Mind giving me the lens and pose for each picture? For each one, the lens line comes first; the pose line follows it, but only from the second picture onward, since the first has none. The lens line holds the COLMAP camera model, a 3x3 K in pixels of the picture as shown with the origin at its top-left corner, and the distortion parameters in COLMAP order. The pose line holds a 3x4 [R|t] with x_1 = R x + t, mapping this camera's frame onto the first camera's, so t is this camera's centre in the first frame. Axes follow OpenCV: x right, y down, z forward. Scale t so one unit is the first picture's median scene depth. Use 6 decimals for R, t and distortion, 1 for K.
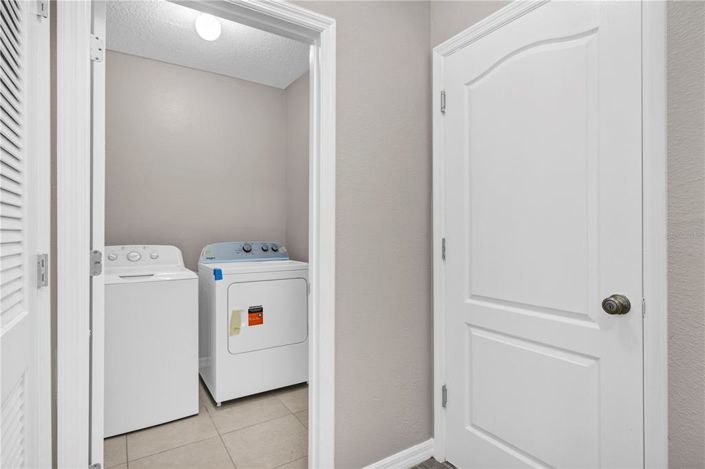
lens RADIAL K [[362.6, 0, 355.8], [0, 362.6, 233.6], [0, 0, 1]] dist [0.033568, 0.000417]
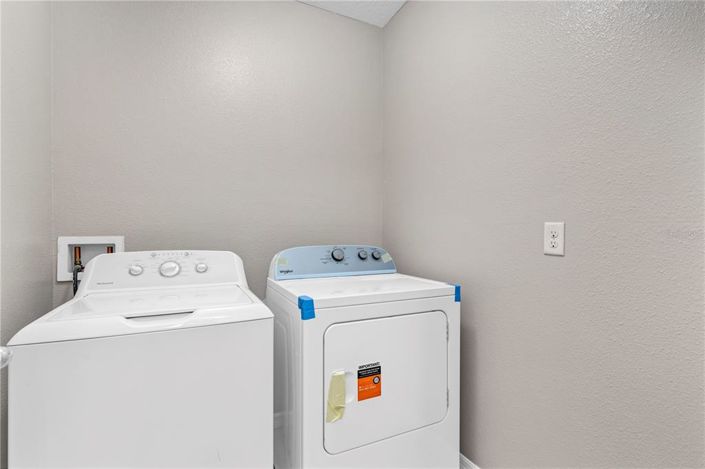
lens RADIAL K [[358.7, 0, 351.6], [0, 358.7, 234.5], [0, 0, 1]] dist [-0.003155, -0.000196]
pose [[0.988468, 0.000314, -0.151431, -0.215566], [-0.000875, 0.999993, -0.003635, 0.006709], [0.151429, 0.003726, 0.988461, 0.453847]]
